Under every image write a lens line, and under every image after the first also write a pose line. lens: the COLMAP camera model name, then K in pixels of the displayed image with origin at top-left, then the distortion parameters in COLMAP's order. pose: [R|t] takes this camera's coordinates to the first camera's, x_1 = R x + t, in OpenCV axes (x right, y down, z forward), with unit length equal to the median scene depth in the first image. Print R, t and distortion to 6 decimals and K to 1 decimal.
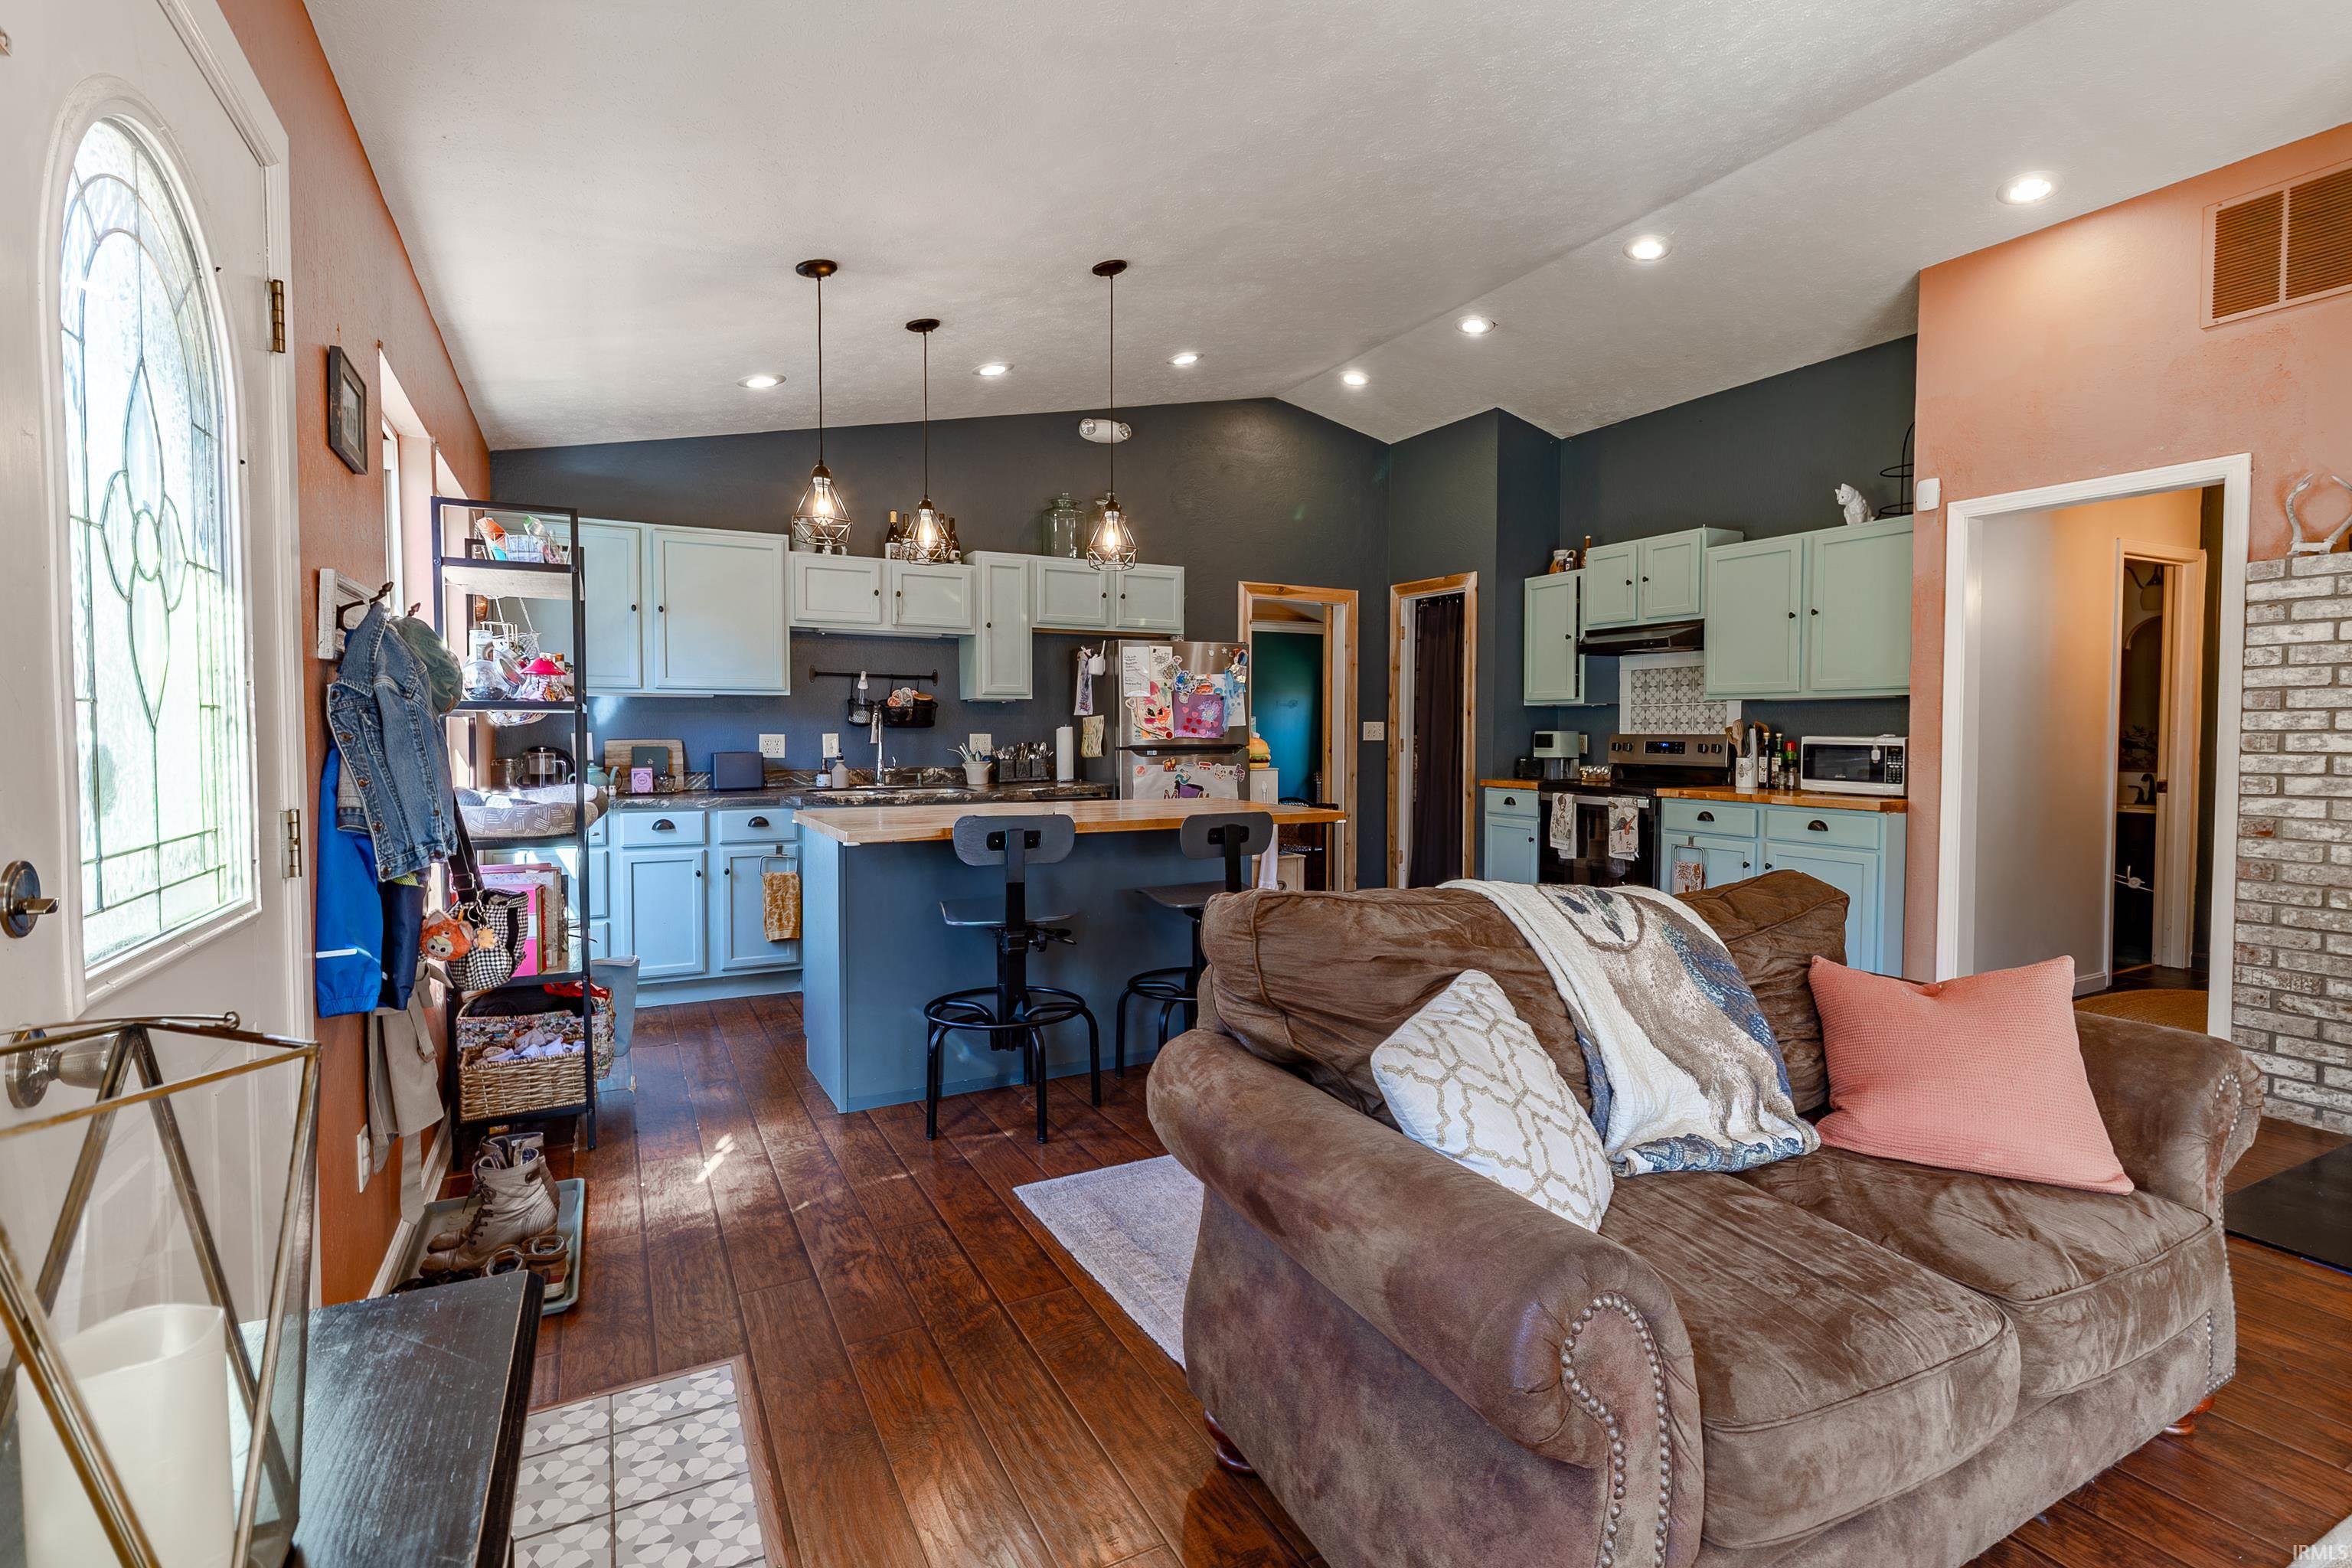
lens RADIAL K [[1079.4, 0, 1185.8], [0, 1079.4, 769.0], [0, 0, 1]] dist [0.003108, 0.001441]
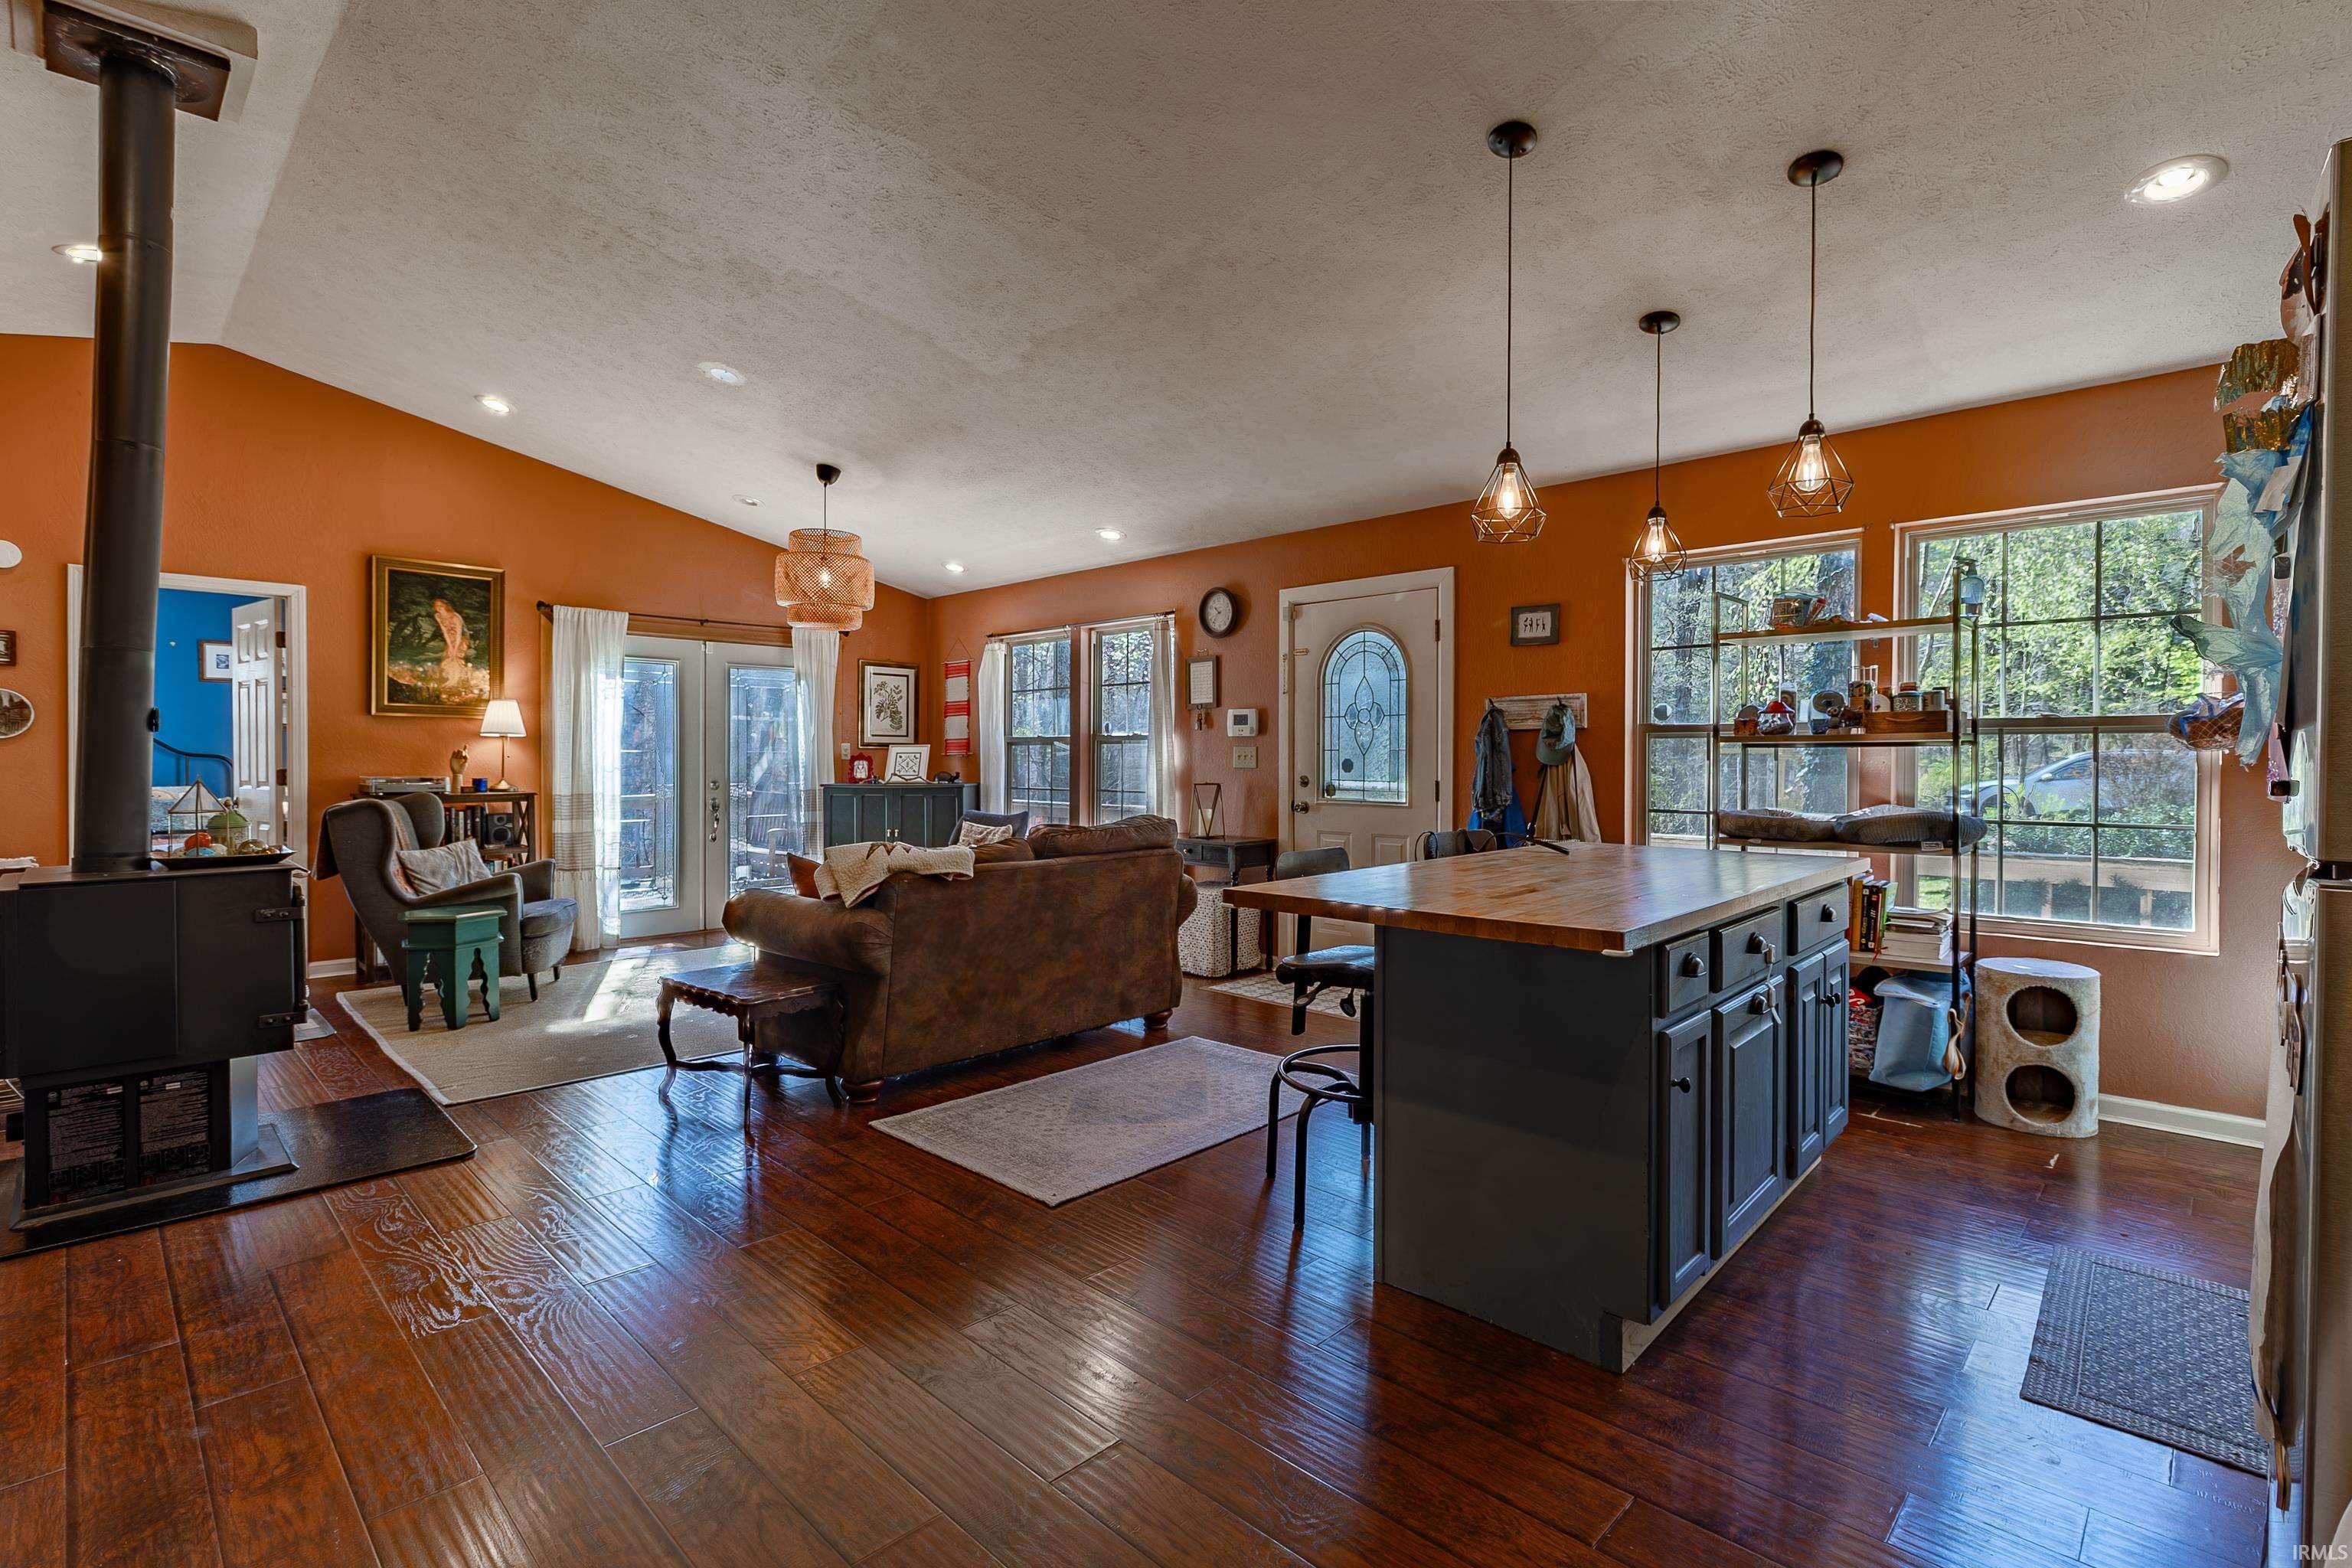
lens RADIAL K [[1079.4, 0, 1192.8], [0, 1079.4, 767.8], [0, 0, 1]] dist [0.003108, 0.001441]
pose [[-0.949726, -0.001171, -0.313080, 0.260633], [-0.015697, 0.998913, 0.043881, -0.038748], [0.312688, 0.046590, -0.948713, 1.138035]]
